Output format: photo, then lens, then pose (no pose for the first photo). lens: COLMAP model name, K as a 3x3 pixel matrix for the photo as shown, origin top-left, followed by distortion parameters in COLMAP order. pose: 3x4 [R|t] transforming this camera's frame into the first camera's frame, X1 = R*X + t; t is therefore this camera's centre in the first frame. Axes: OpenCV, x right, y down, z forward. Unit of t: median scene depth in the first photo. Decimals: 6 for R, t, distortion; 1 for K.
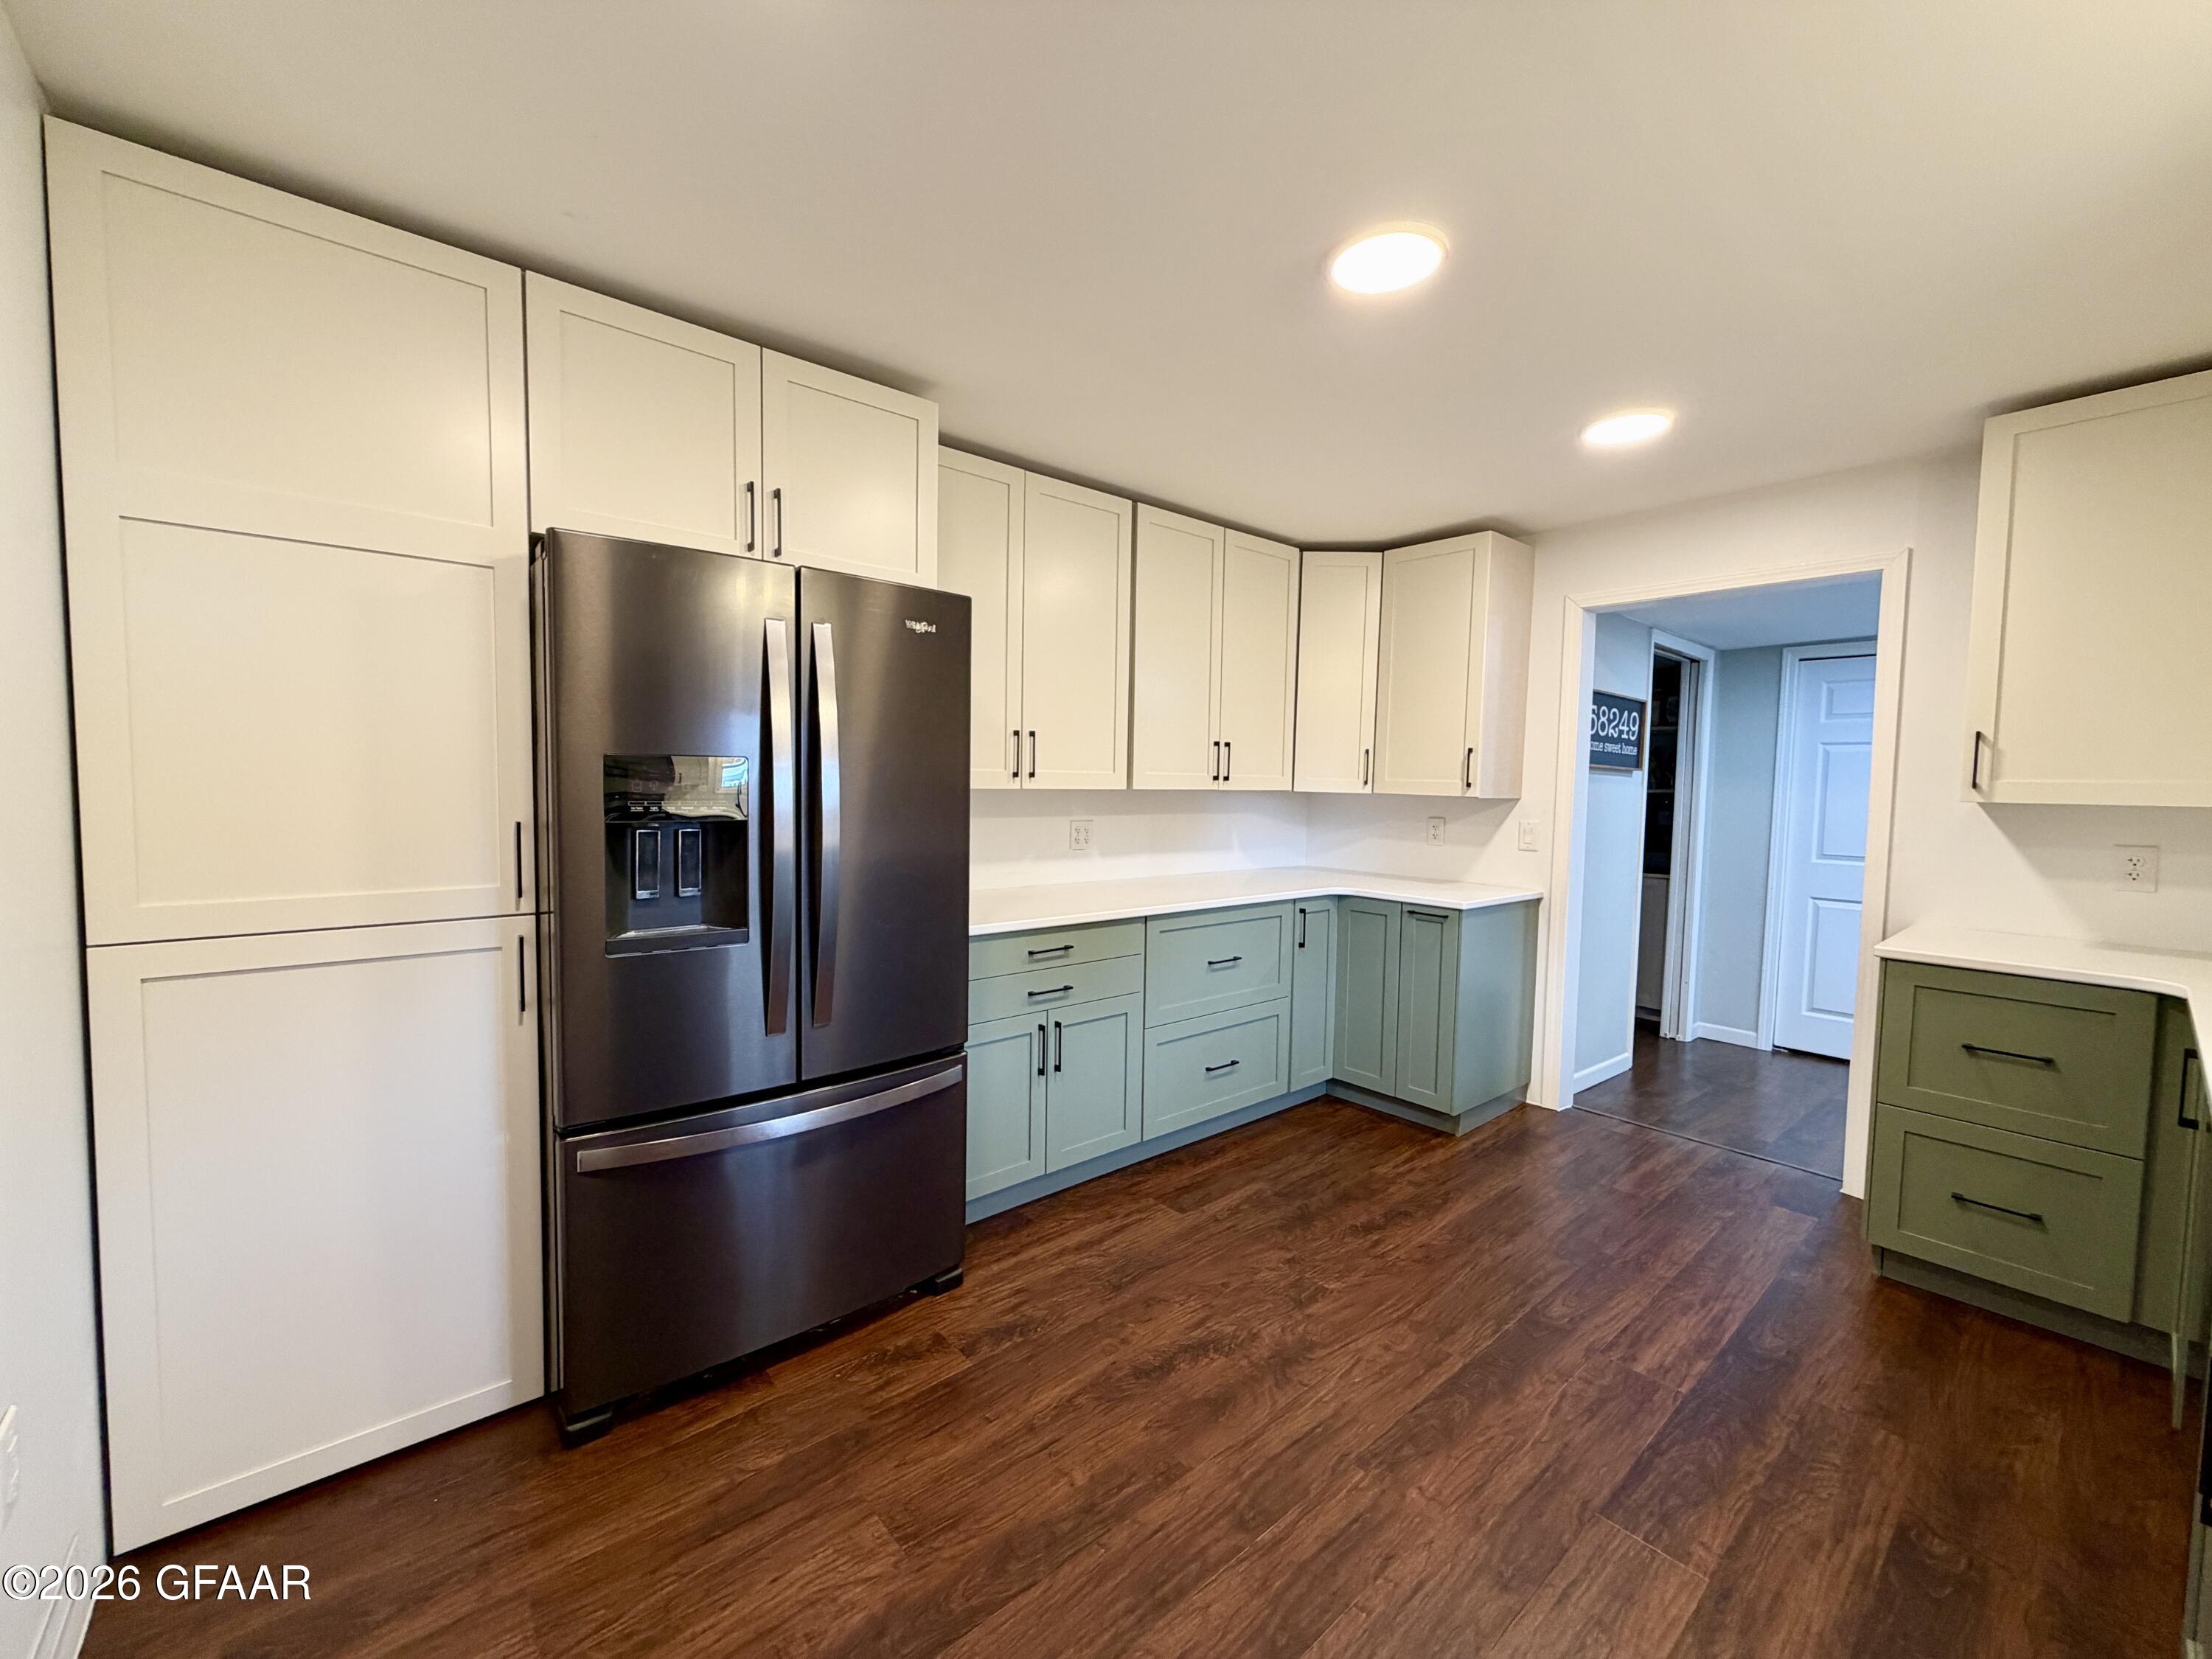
lens RADIAL K [[883.5, 0, 1101.5], [0, 883.5, 829.0], [0, 0, 1]] dist [0.000748, 0.000244]
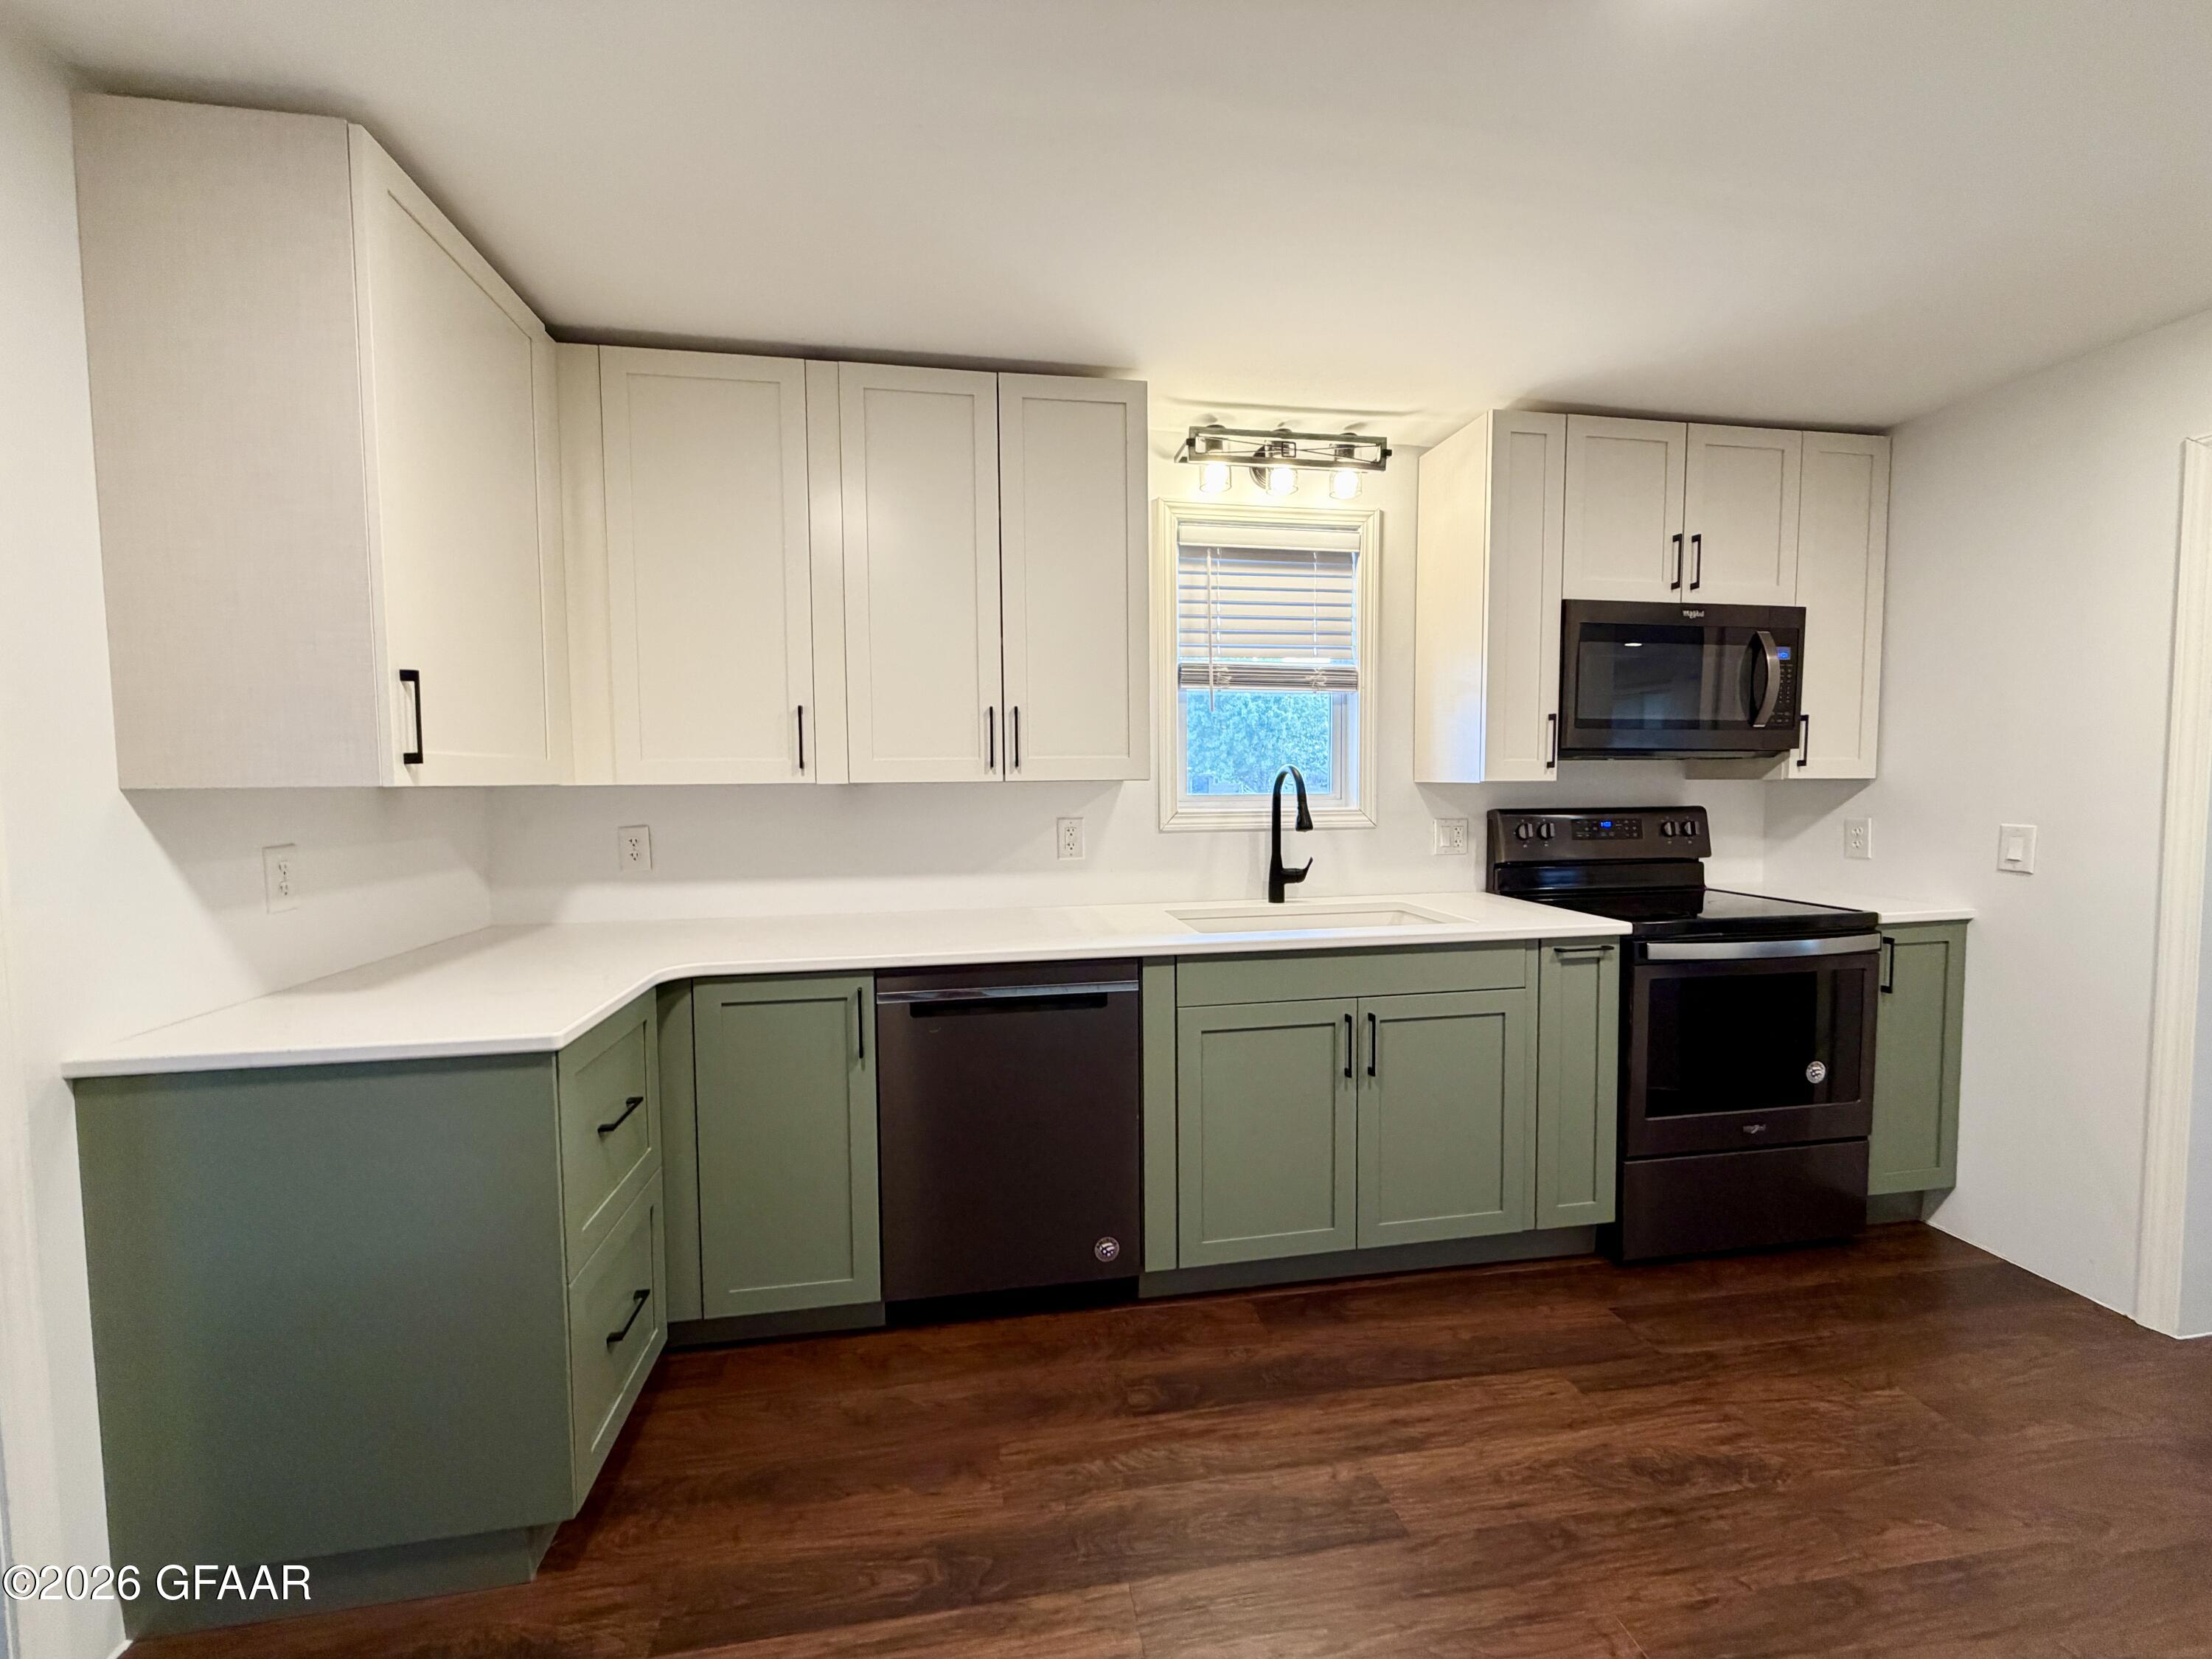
lens RADIAL K [[883.5, 0, 1101.5], [0, 883.5, 829.0], [0, 0, 1]] dist [0.000748, 0.000244]
pose [[-0.861106, -0.040202, 0.506833, 0.328208], [0.018907, 0.993647, 0.110939, -0.073165], [-0.508073, 0.105113, -0.854876, 1.570499]]
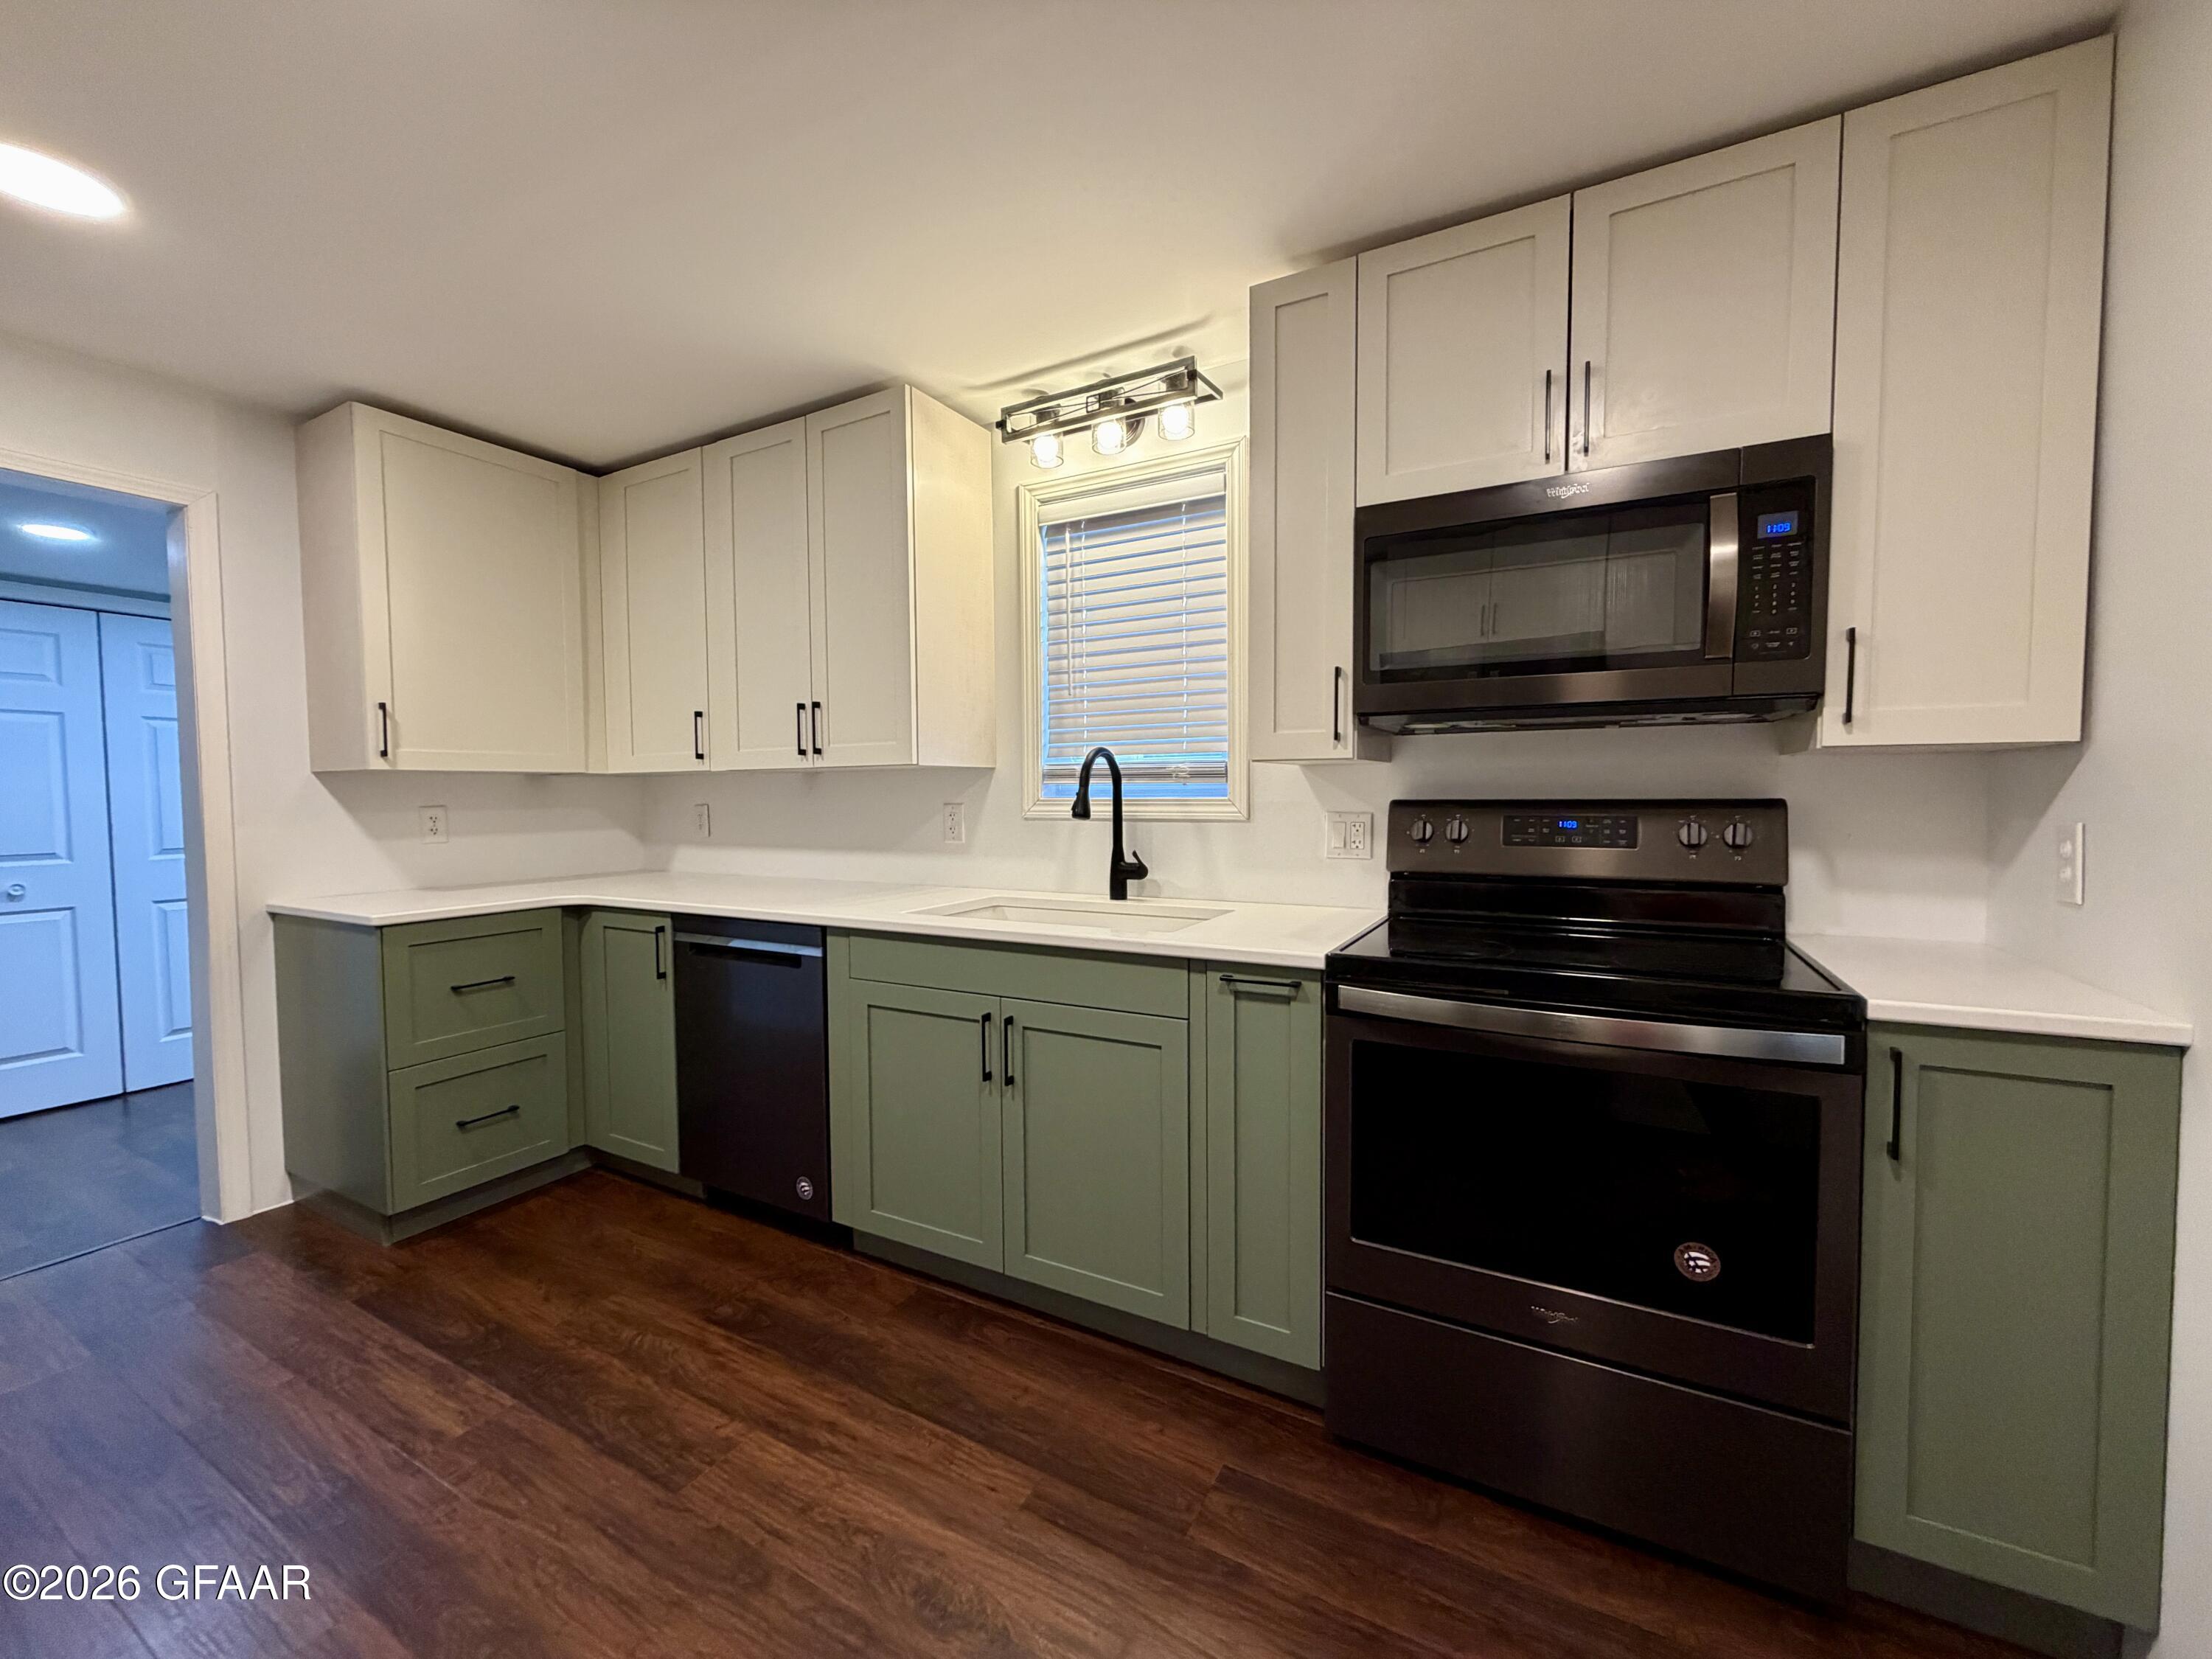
lens RADIAL K [[883.5, 0, 1101.5], [0, 883.5, 829.0], [0, 0, 1]] dist [0.000748, 0.000244]
pose [[-0.357386, -0.056025, 0.932275, -0.381585], [0.050185, 0.995605, 0.079070, 0.000424], [-0.932608, 0.075045, -0.353004, 0.706040]]
